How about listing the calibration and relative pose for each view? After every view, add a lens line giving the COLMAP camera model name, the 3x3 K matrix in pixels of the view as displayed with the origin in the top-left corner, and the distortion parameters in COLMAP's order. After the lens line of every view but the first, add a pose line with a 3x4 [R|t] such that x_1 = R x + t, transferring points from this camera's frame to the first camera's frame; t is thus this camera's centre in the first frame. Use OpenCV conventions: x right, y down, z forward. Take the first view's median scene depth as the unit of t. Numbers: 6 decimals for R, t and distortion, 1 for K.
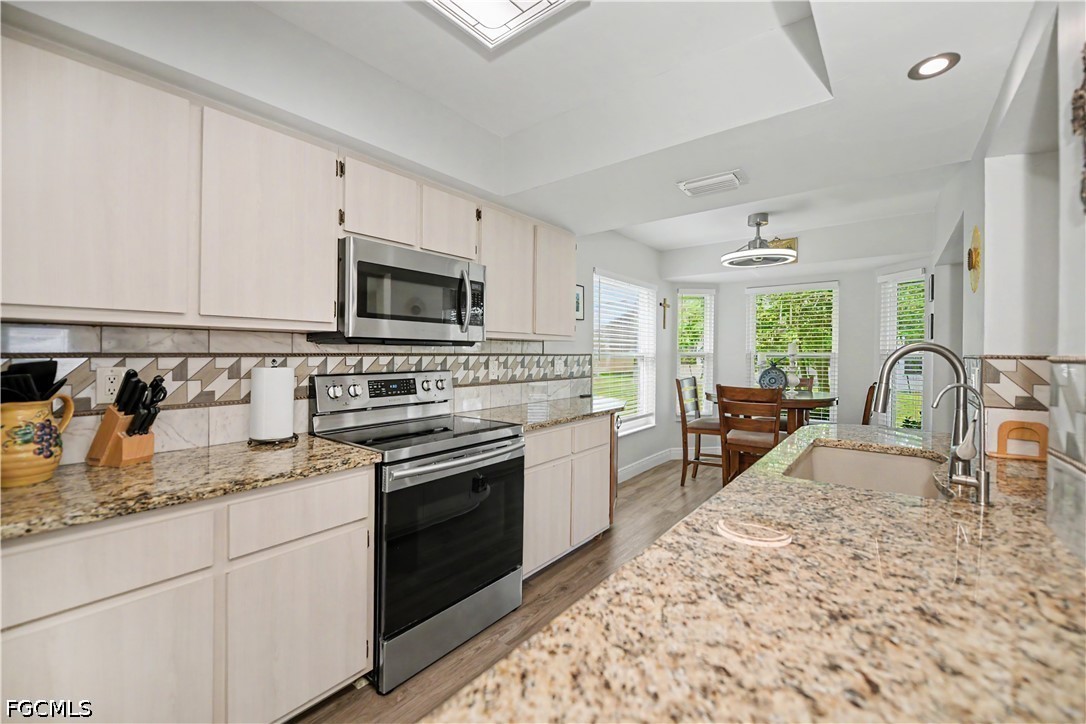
lens RADIAL K [[440.0, 0, 546.8], [0, 440.0, 356.9], [0, 0, 1]] dist [-0.024728, -0.000573]
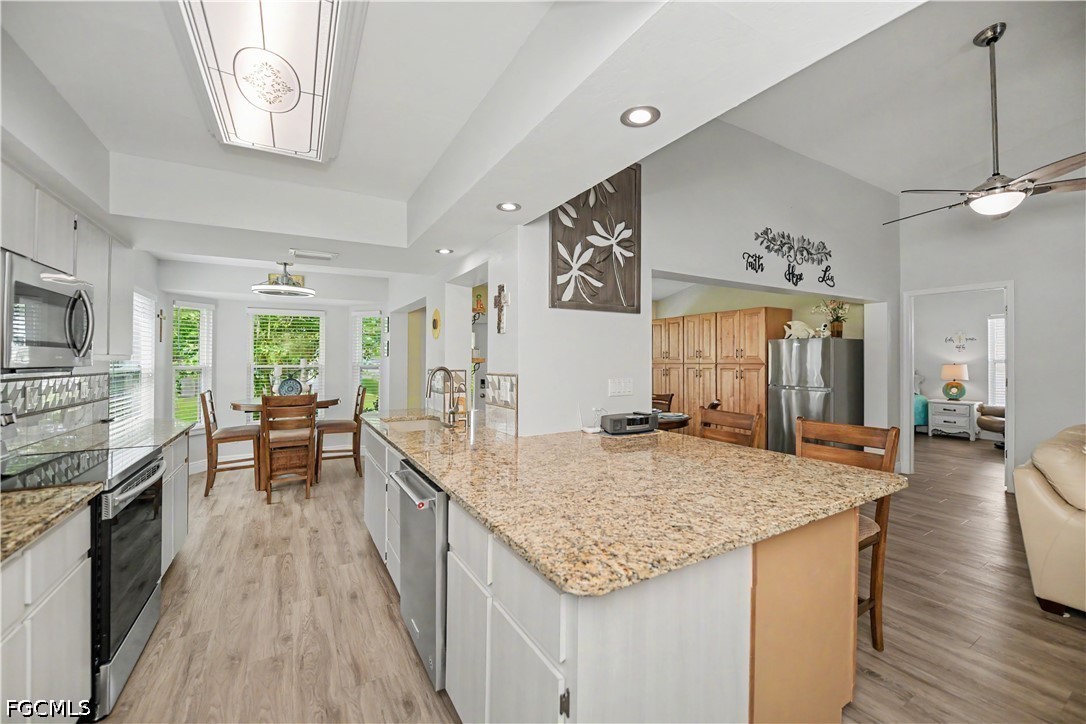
lens RADIAL K [[440.0, 0, 546.8], [0, 440.0, 356.9], [0, 0, 1]] dist [-0.024728, -0.000573]
pose [[0.365050, -0.001900, 0.930986, -0.677928], [0.013487, 0.999904, -0.003248, -0.041696], [-0.930890, 0.013742, 0.365040, -0.245506]]
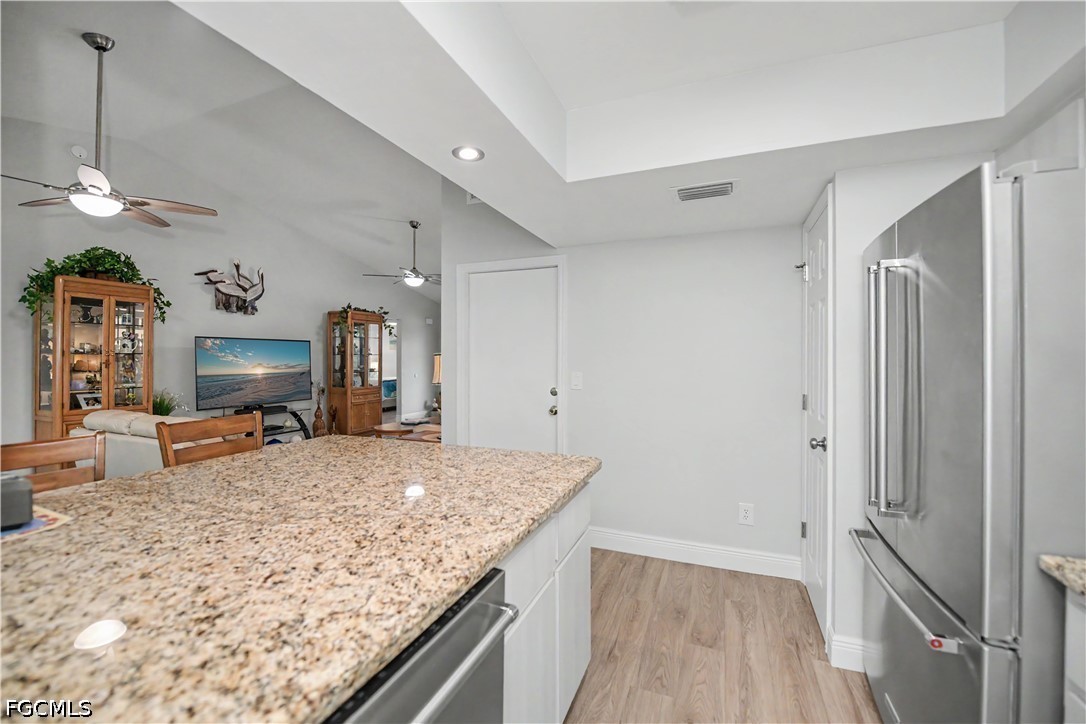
lens RADIAL K [[440.0, 0, 546.8], [0, 440.0, 356.9], [0, 0, 1]] dist [-0.024728, -0.000573]
pose [[-0.960409, -0.003048, -0.278579, 0.033137], [-0.005629, 0.999948, 0.008465, -0.035114], [0.278538, 0.009698, -0.960376, 0.641273]]
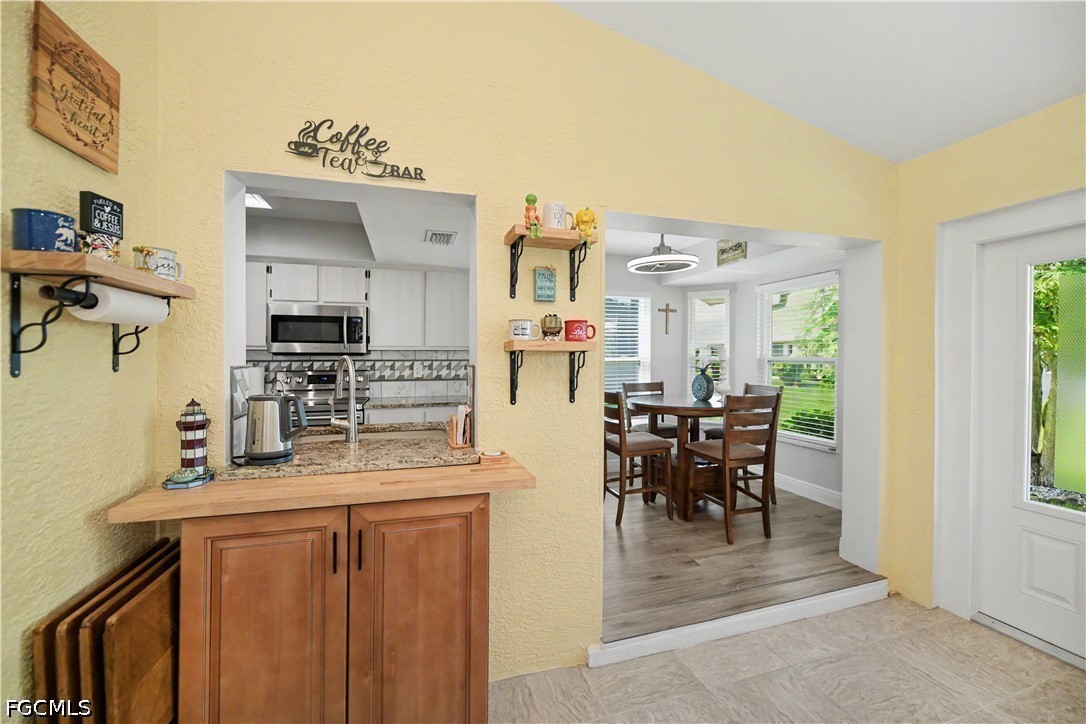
lens RADIAL K [[436.4, 0, 549.2], [0, 436.4, 353.9], [0, 0, 1]] dist [-0.020816, -0.000104]
pose [[0.826579, -0.005614, -0.562792, 1.426578], [-0.001549, 0.999924, -0.012251, -0.013076], [0.562818, 0.010998, 0.826507, 0.058563]]
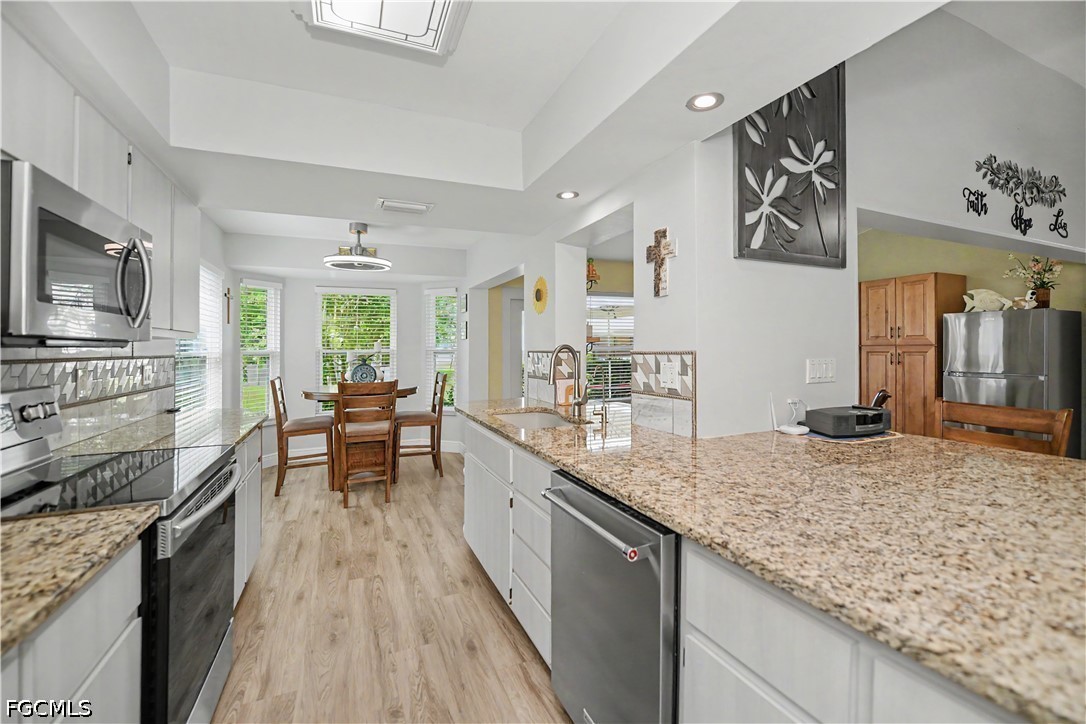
lens RADIAL K [[463.8, 0, 544.4], [0, 463.8, 348.0], [0, 0, 1]] dist [-0.015934, -0.004049]
pose [[0.476881, -0.008618, 0.878925, -0.526147], [0.018795, 0.999823, -0.000394, -0.011508], [-0.878767, 0.016707, 0.476959, 0.082548]]
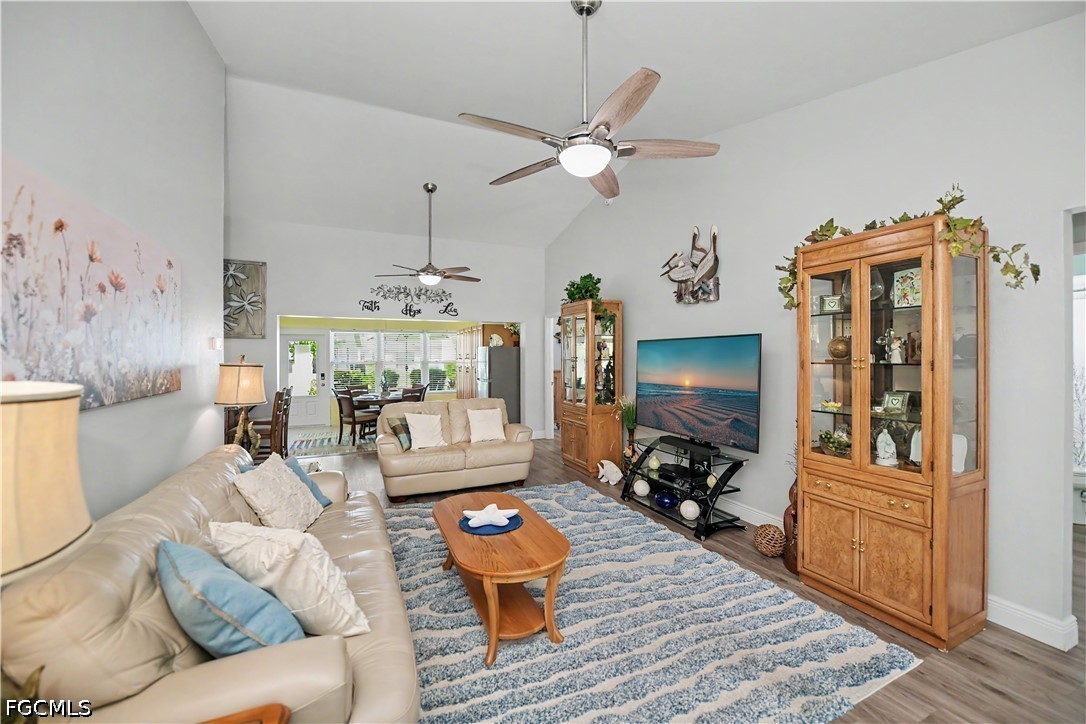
lens RADIAL K [[440.0, 0, 546.8], [0, 440.0, 356.9], [0, 0, 1]] dist [-0.024728, -0.000573]
pose [[0.448779, -0.002874, 0.893638, -0.897793], [0.013948, 0.999896, -0.003789, -0.030730], [-0.893534, 0.014165, 0.448772, -2.716599]]
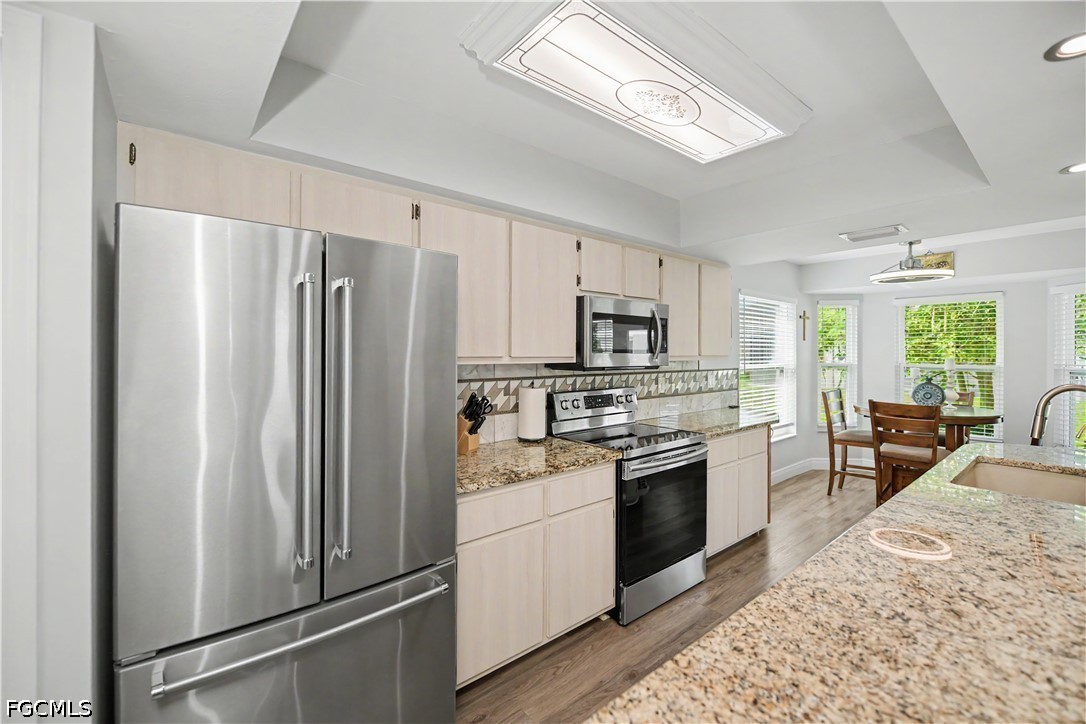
lens RADIAL K [[452.3, 0, 545.3], [0, 452.3, 345.4], [0, 0, 1]] dist [-0.022096, -0.001026]
pose [[0.976160, -0.001588, -0.217048, -0.219570], [-0.002838, 0.999794, -0.020076, -0.069834], [0.217035, 0.020213, 0.975955, -0.350533]]
